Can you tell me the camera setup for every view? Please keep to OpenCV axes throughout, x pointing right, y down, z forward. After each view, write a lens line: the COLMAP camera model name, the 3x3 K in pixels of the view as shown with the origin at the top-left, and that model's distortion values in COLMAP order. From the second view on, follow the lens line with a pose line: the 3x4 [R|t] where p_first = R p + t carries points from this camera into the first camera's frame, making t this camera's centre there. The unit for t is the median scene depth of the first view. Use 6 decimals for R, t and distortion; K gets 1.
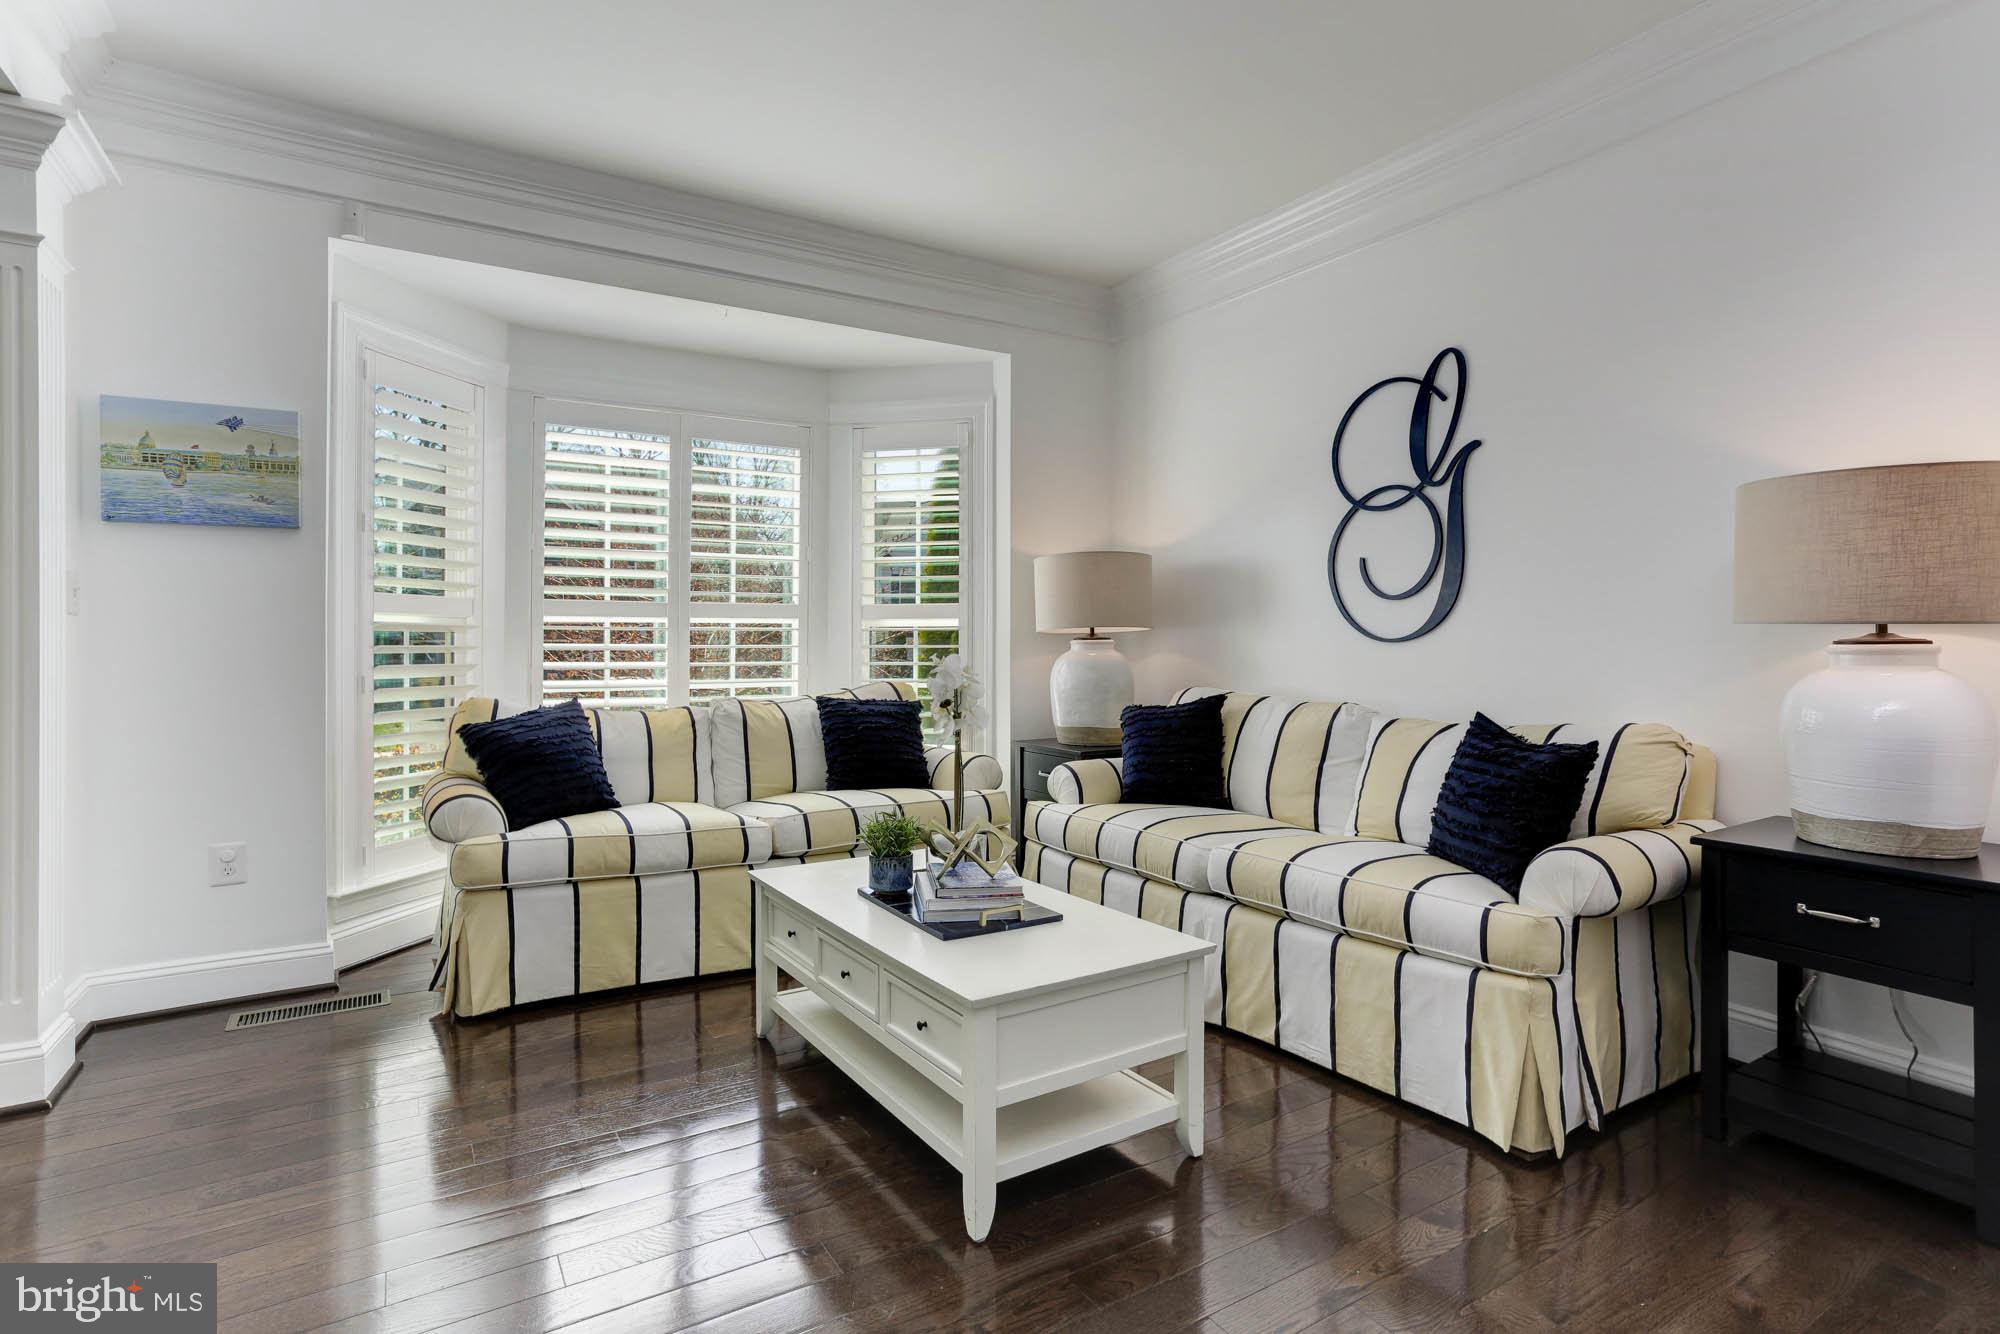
lens RADIAL K [[1028.3, 0, 1000.6], [0, 1028.3, 636.9], [0, 0, 1]] dist [-0.049533, 0.033075]
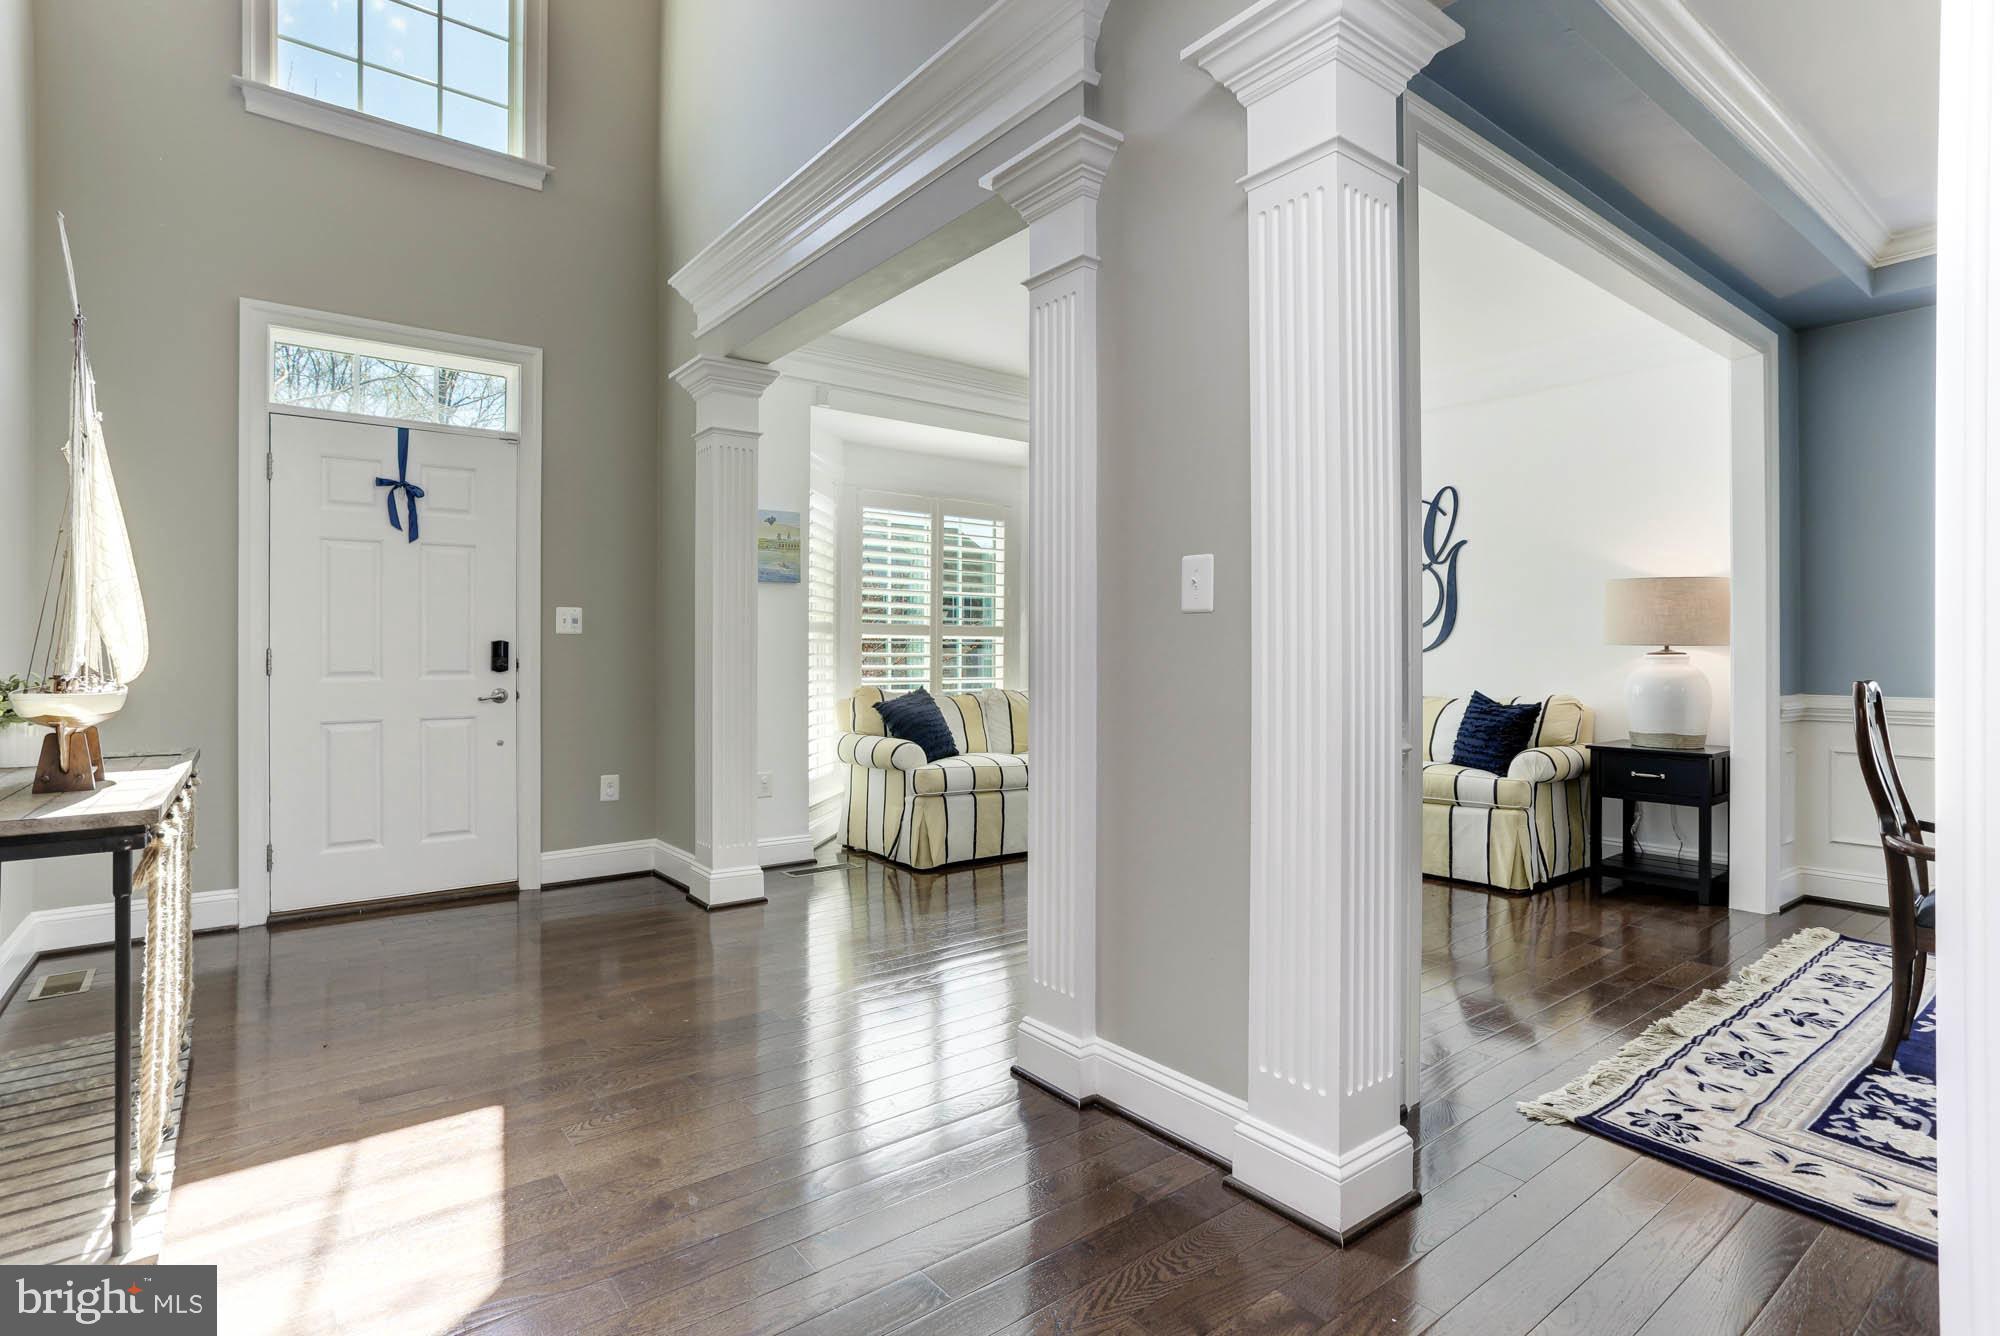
lens RADIAL K [[1028.3, 0, 1000.6], [0, 1028.3, 637.9], [0, 0, 1]] dist [-0.049533, 0.033075]
pose [[0.993698, 0.004248, 0.112012, -0.642694], [-0.003180, 0.999948, -0.009715, -0.002333], [-0.112047, 0.009298, 0.993659, -0.811309]]
